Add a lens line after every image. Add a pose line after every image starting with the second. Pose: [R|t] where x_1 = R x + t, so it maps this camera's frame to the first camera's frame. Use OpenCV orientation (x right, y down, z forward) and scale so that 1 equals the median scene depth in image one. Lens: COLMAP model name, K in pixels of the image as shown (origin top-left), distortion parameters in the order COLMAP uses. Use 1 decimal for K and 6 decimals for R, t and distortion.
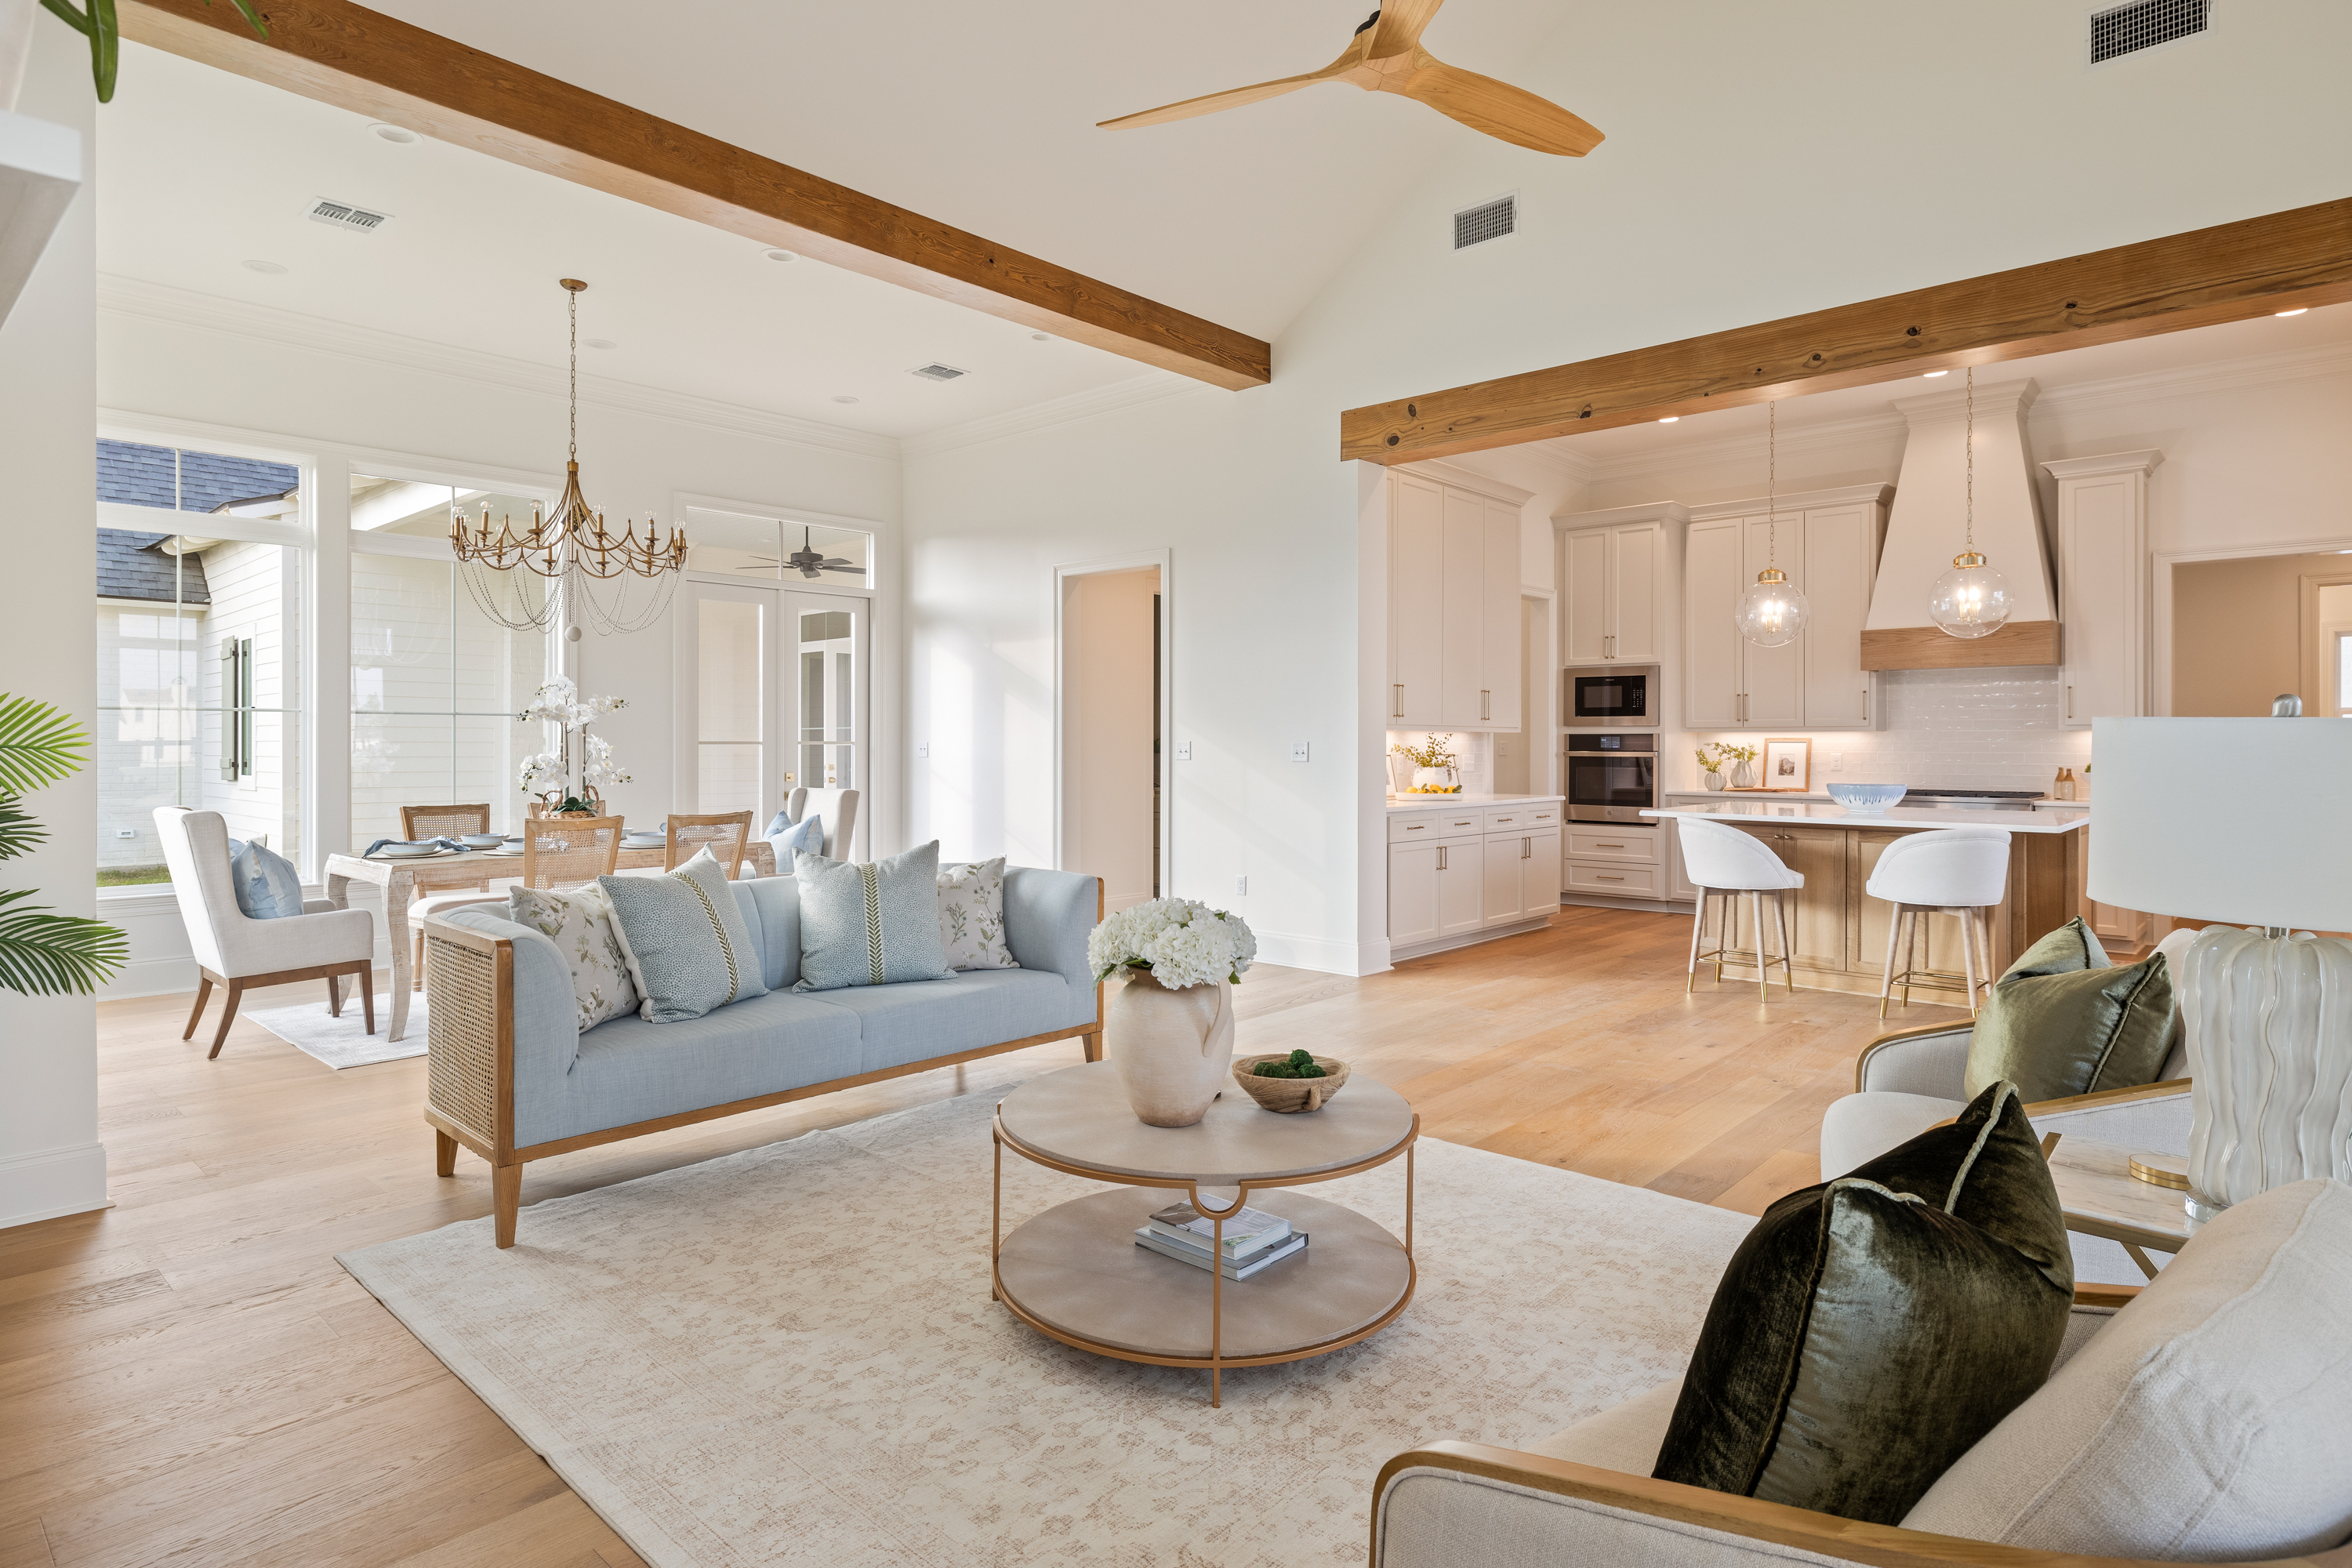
lens RADIAL K [[1275.1, 0, 1183.9], [0, 1275.1, 742.7], [0, 0, 1]] dist [0.009129, 0.001058]
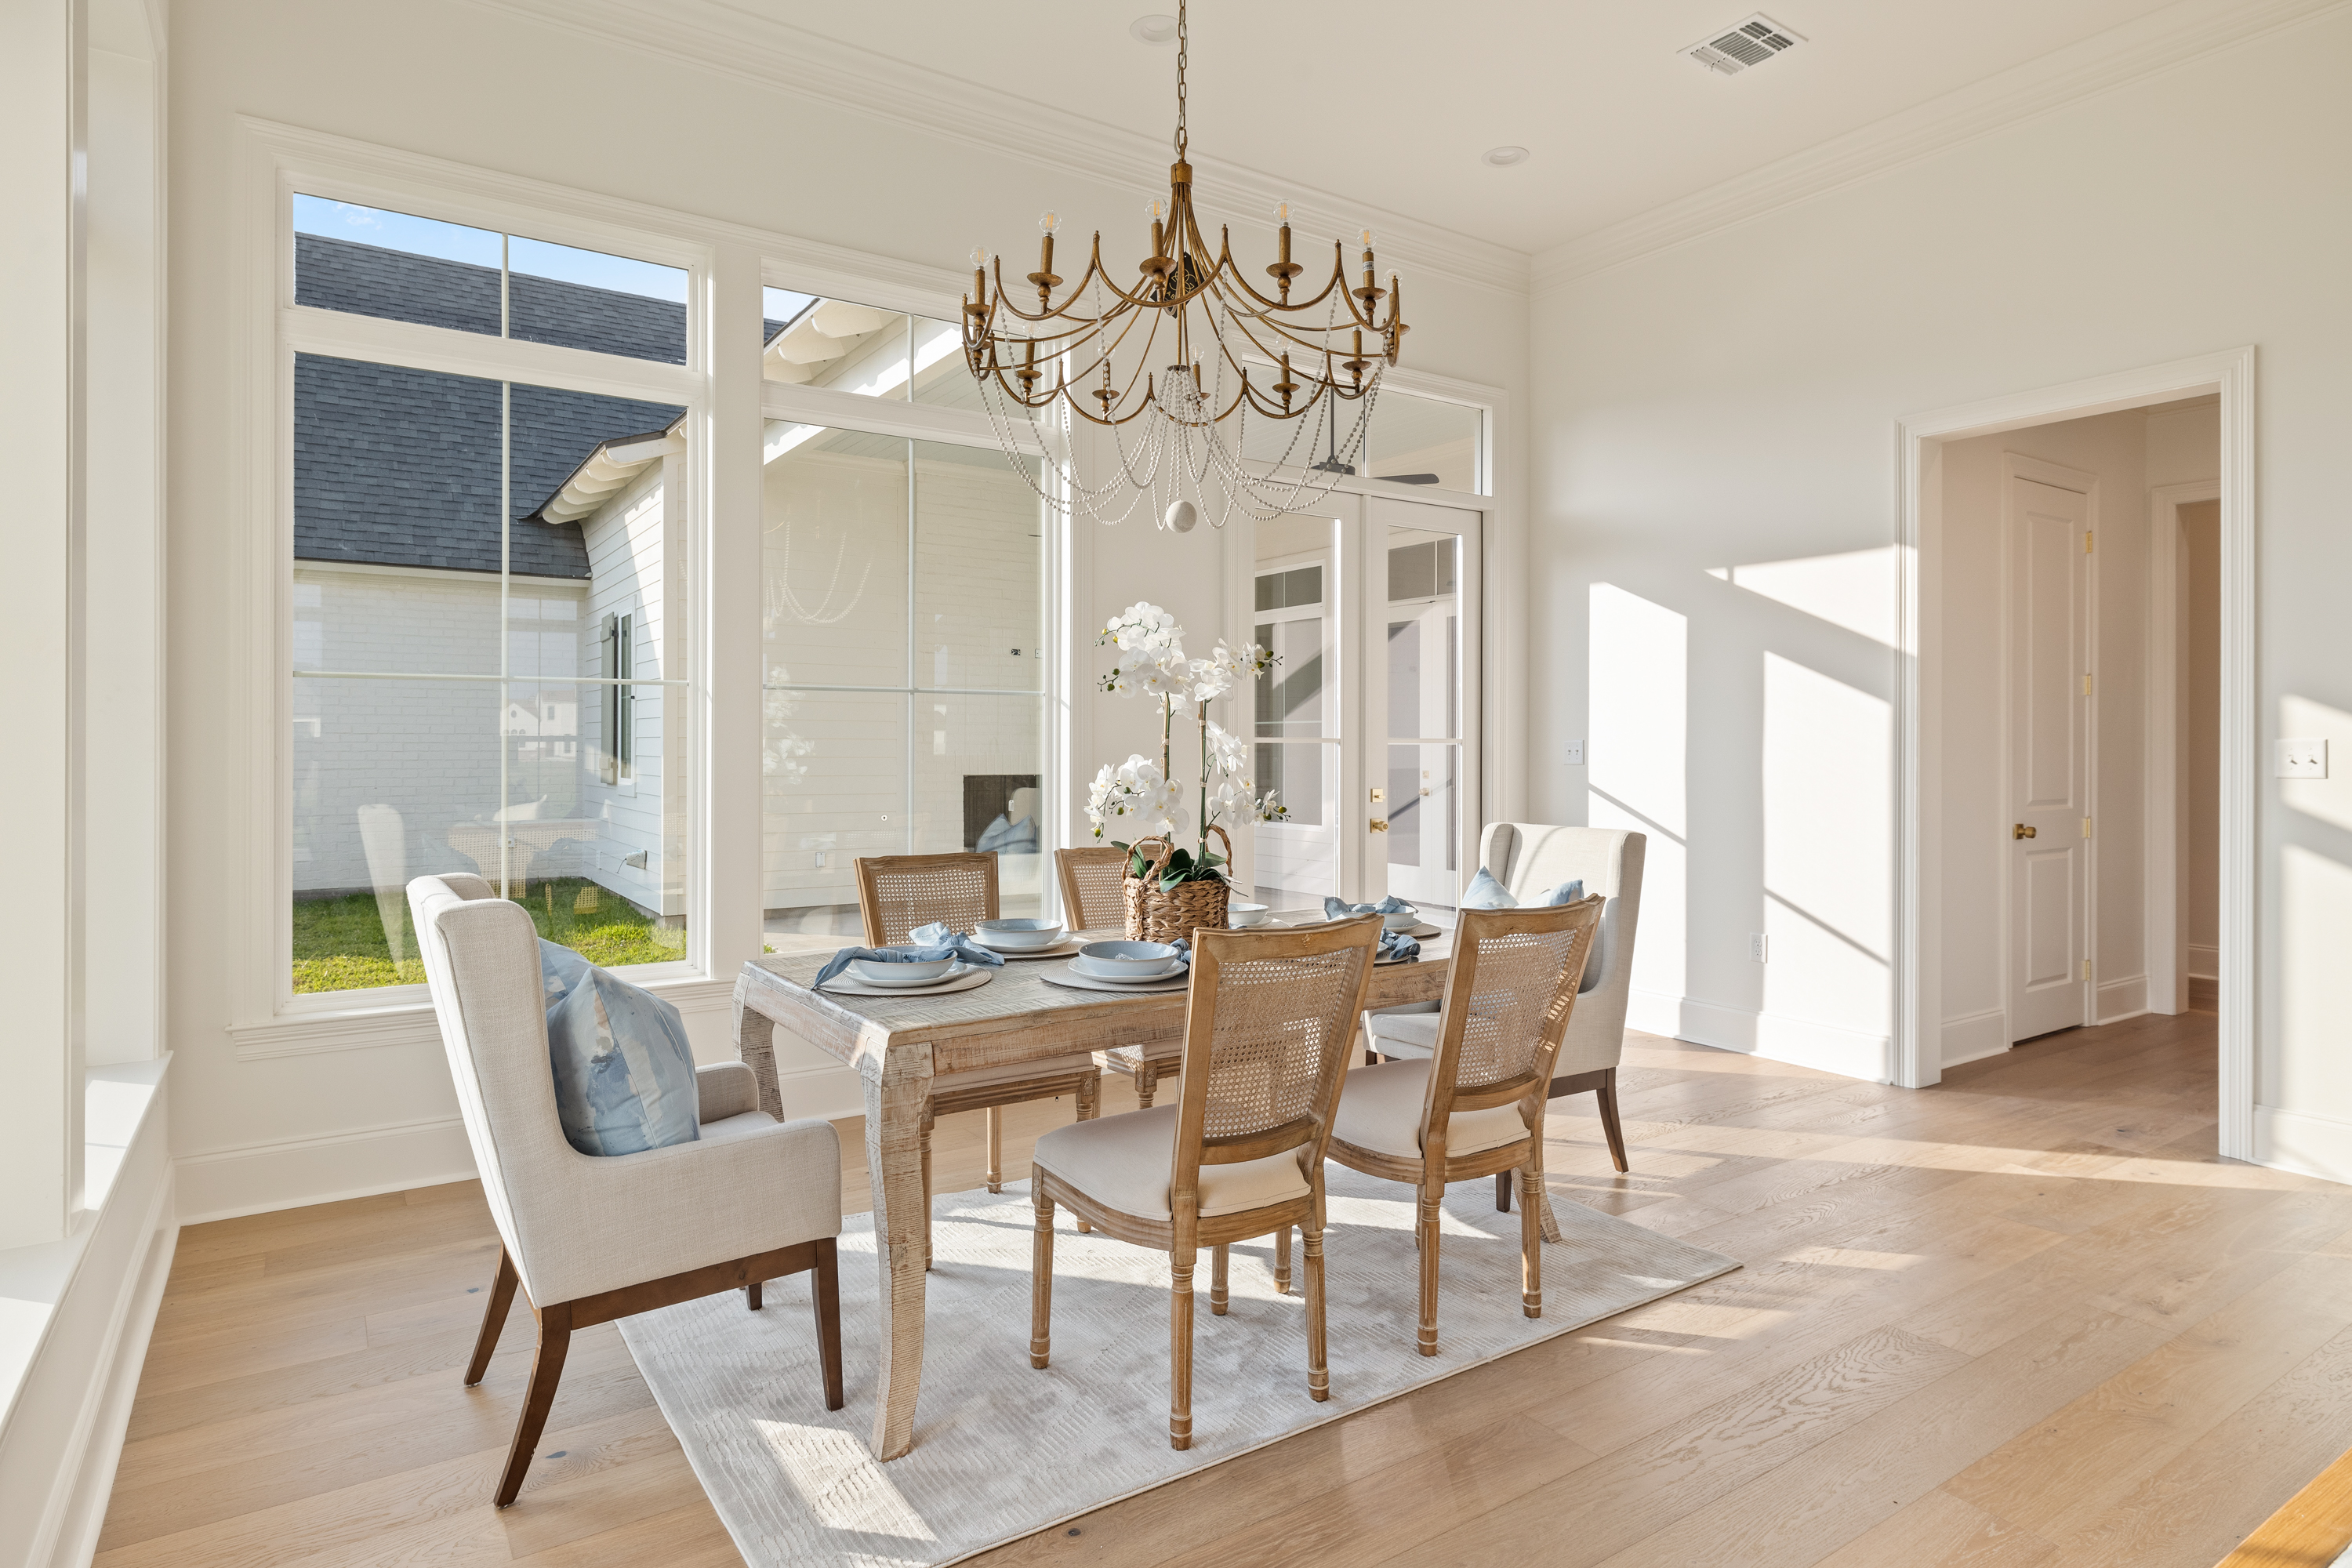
lens RADIAL K [[1275.1, 0, 1183.9], [0, 1275.1, 742.7], [0, 0, 1]] dist [0.009129, 0.001058]
pose [[0.974193, 0.002382, -0.225703, -0.275129], [-0.002468, 0.999997, -0.000098, 0.001209], [0.225702, 0.000653, 0.974196, 0.393814]]
